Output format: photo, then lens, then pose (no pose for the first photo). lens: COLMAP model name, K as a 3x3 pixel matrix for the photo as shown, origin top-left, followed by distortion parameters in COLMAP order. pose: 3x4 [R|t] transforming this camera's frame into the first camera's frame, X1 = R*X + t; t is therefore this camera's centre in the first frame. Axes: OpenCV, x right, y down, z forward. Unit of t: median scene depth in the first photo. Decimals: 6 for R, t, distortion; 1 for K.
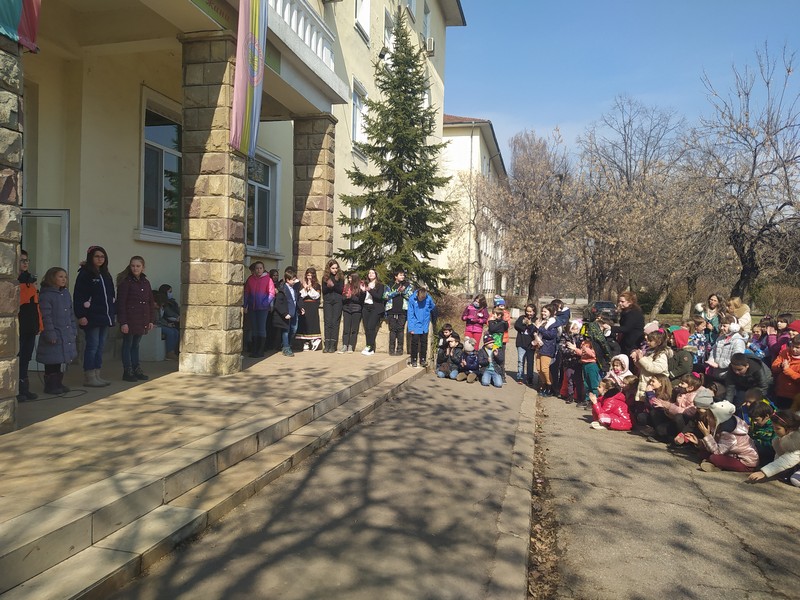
lens RADIAL K [[608.9, 0, 409.1], [0, 608.9, 305.3], [0, 0, 1]] dist [0.076420, -0.108163]
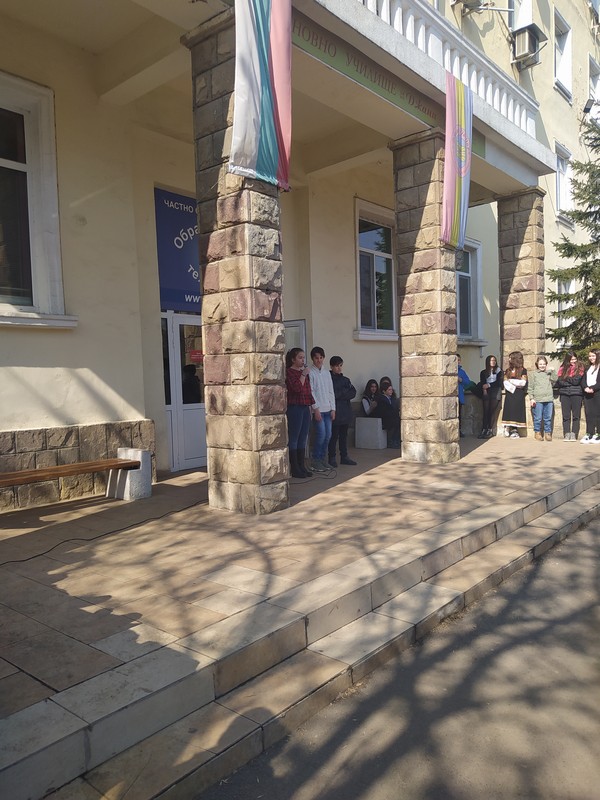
lens RADIAL K [[608.9, 0, 290.2], [0, 608.9, 401.4], [0, 0, 1]] dist [0.076420, -0.108163]
pose [[0.877833, -0.036423, -0.477580, -0.025718], [0.043681, 0.999037, 0.004097, -0.004977], [0.476971, -0.024457, 0.878579, -0.022756]]
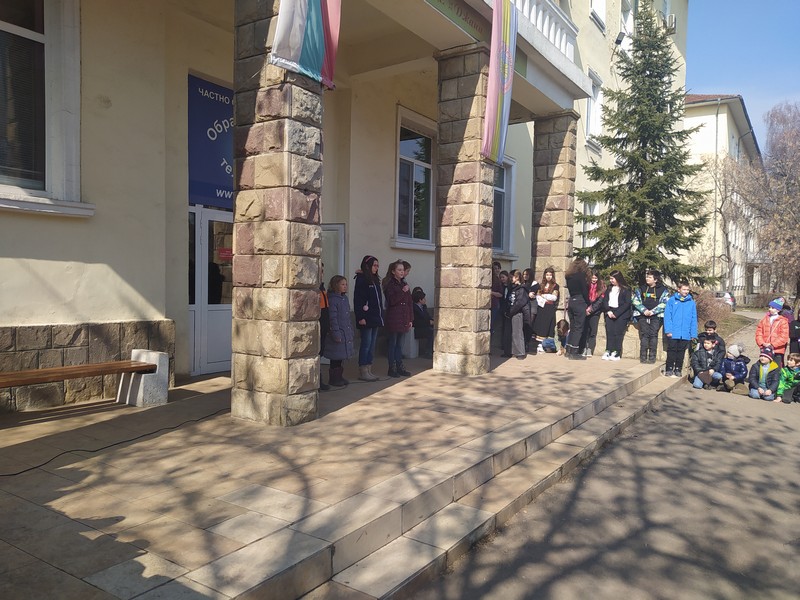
lens RADIAL K [[608.9, 0, 399.8], [0, 608.9, 300.4], [0, 0, 1]] dist [0.076420, -0.108163]
pose [[0.932912, 0.002146, -0.360098, -0.037987], [-0.003672, 0.999987, -0.003552, -0.007697], [0.360085, 0.004636, 0.932908, -0.007768]]
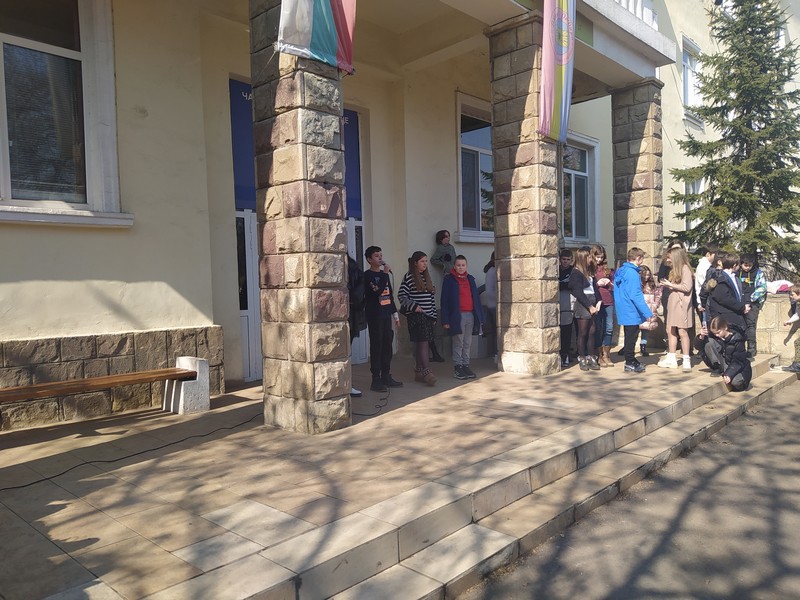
lens RADIAL K [[608.9, 0, 392.3], [0, 608.9, 300.3], [0, 0, 1]] dist [0.076420, -0.108163]
pose [[0.854283, -0.036831, -0.518501, -0.003674], [0.038176, 0.999238, -0.008081, -0.002999], [0.518404, -0.012891, 0.855039, 0.058103]]
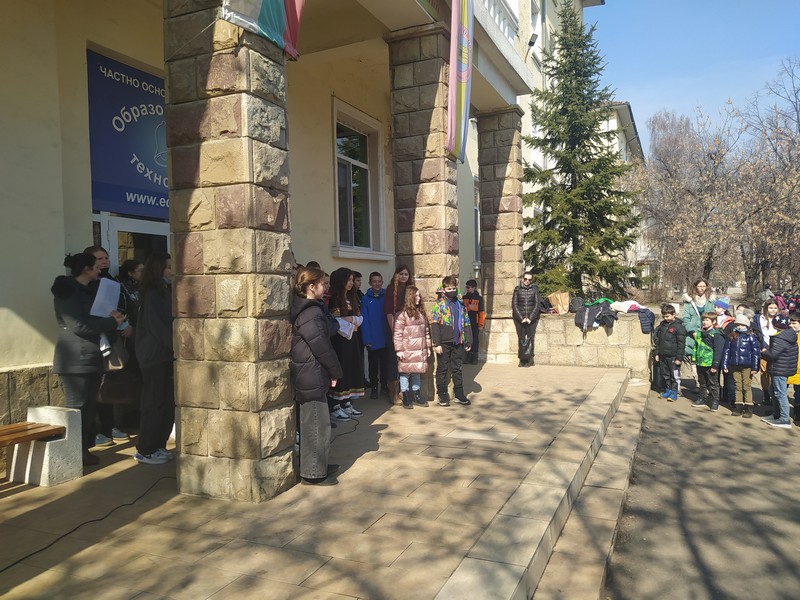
lens RADIAL K [[614.6, 0, 409.8], [0, 614.6, 300.6], [0, 0, 1]] dist [0.088602, -0.133531]
pose [[0.979480, -0.044281, -0.196615, -0.137370], [0.042787, 0.999014, -0.011840, -0.021388], [0.196945, 0.003184, 0.980409, 0.072530]]
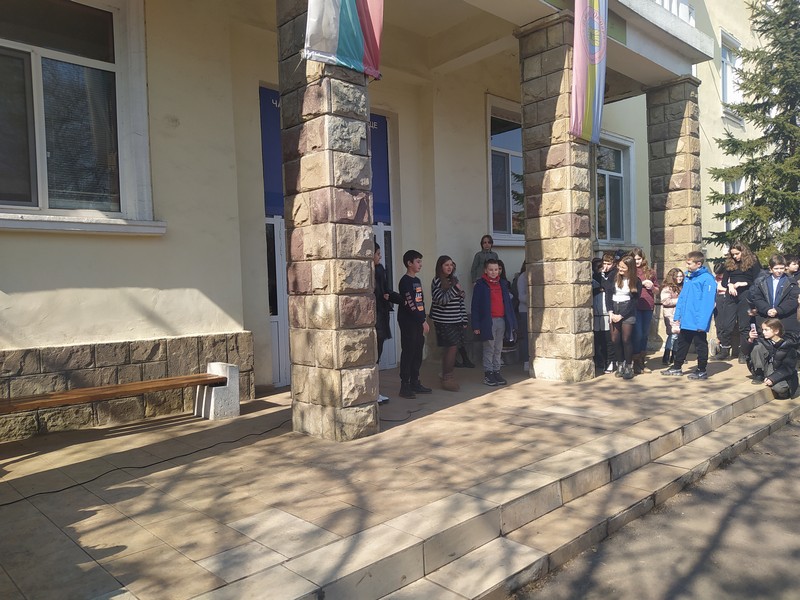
lens RADIAL K [[608.9, 0, 390.5], [0, 608.9, 300.1], [0, 0, 1]] dist [0.076420, -0.108163]
pose [[0.824676, -0.042936, -0.563974, -0.003267], [0.041288, 0.999024, -0.015683, -0.005436], [0.564097, -0.010352, 0.825644, 0.063817]]
